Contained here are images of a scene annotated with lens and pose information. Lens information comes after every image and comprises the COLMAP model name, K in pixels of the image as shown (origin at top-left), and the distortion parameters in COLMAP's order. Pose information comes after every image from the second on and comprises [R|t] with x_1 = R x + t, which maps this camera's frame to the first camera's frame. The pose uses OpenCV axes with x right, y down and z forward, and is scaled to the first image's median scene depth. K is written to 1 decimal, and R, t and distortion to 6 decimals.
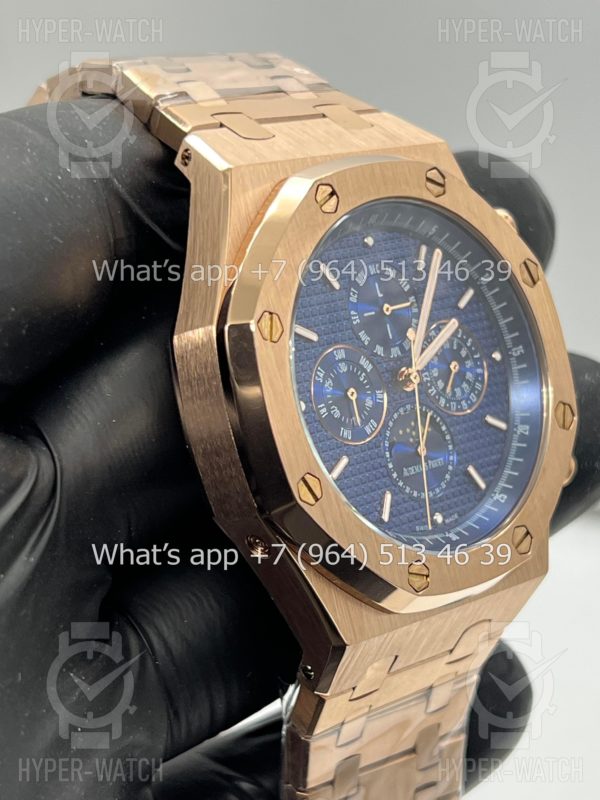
lens RADIAL K [[1877.4, 0, 300.0], [0, 1877.4, 400.0], [0, 0, 1]] dist [0.228416, -0.684943]
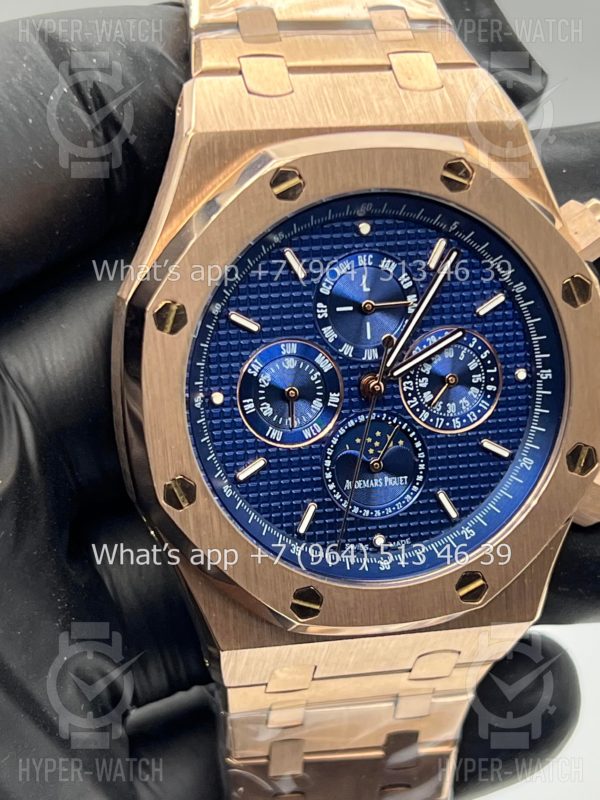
lens RADIAL K [[1877.4, 0, 300.0], [0, 1877.4, 400.0], [0, 0, 1]] dist [0.228416, -0.684943]
pose [[0.860701, 0.252103, -0.442310, 0.424416], [-0.162604, 0.959410, 0.230418, -0.205901], [0.482446, -0.126400, 0.866758, 0.192665]]
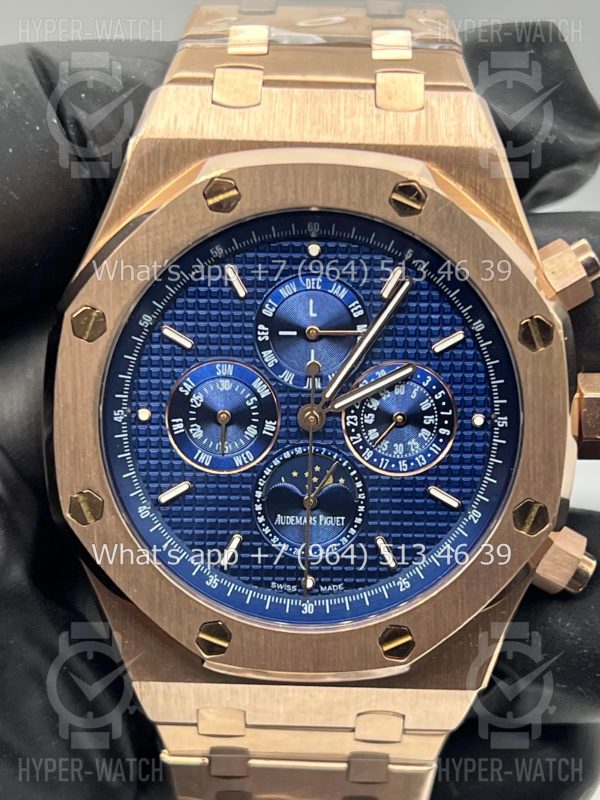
lens RADIAL K [[1877.4, 0, 300.0], [0, 1877.4, 400.0], [0, 0, 1]] dist [0.228416, -0.684943]
pose [[0.710672, 0.297591, -0.637484, 0.588803], [-0.195161, 0.953958, 0.227762, -0.210043], [0.675913, -0.037452, 0.736029, 0.362838]]
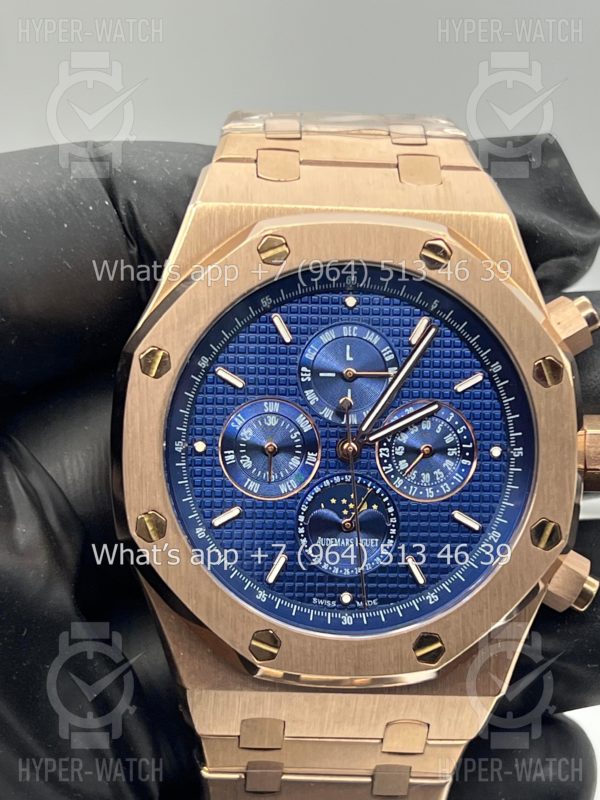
lens RADIAL K [[1877.4, 0, 300.0], [0, 1877.4, 400.0], [0, 0, 1]] dist [0.228416, -0.684943]
pose [[0.751791, 0.227763, -0.618817, 0.620649], [-0.205418, 0.972649, 0.108435, -0.133304], [0.626589, 0.045596, 0.778015, 0.230909]]
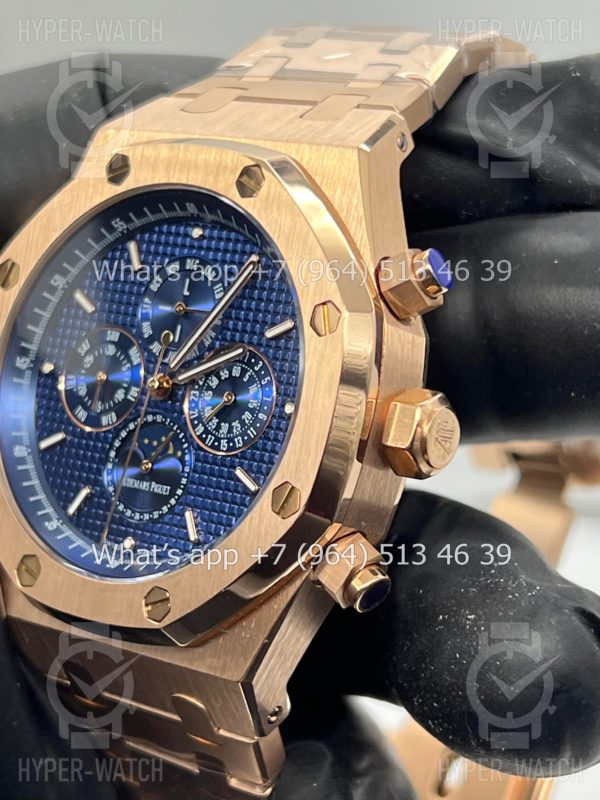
lens RADIAL K [[1877.4, 0, 300.0], [0, 1877.4, 400.0], [0, 0, 1]] dist [0.228416, -0.684943]
pose [[0.153049, 0.214981, -0.964551, 0.922684], [-0.256675, 0.951200, 0.171277, -0.173707], [0.954303, 0.221362, 0.200761, 0.874148]]
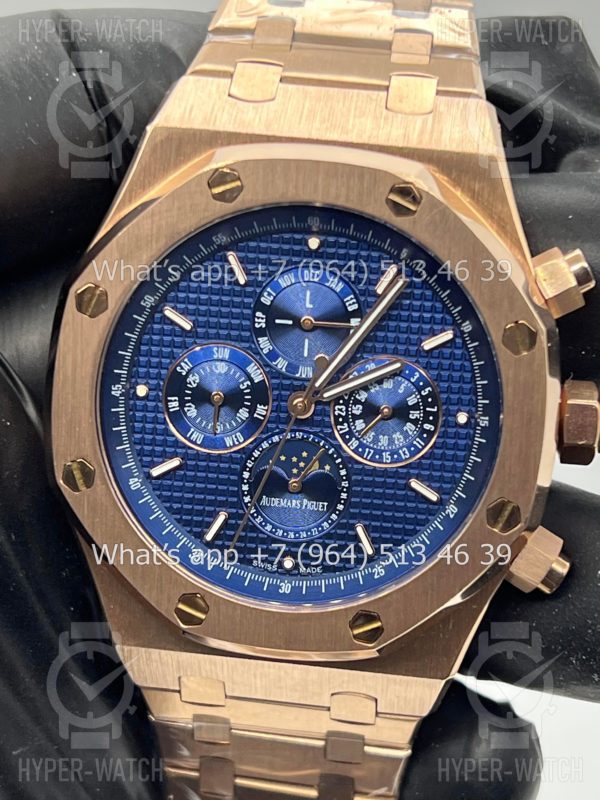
lens RADIAL K [[1877.4, 0, 300.0], [0, 1877.4, 400.0], [0, 0, 1]] dist [0.228416, -0.684943]
pose [[0.639873, 0.348274, -0.685031, 0.655091], [-0.242068, 0.937376, 0.250458, -0.232348], [0.729360, 0.005563, 0.684107, 0.388522]]
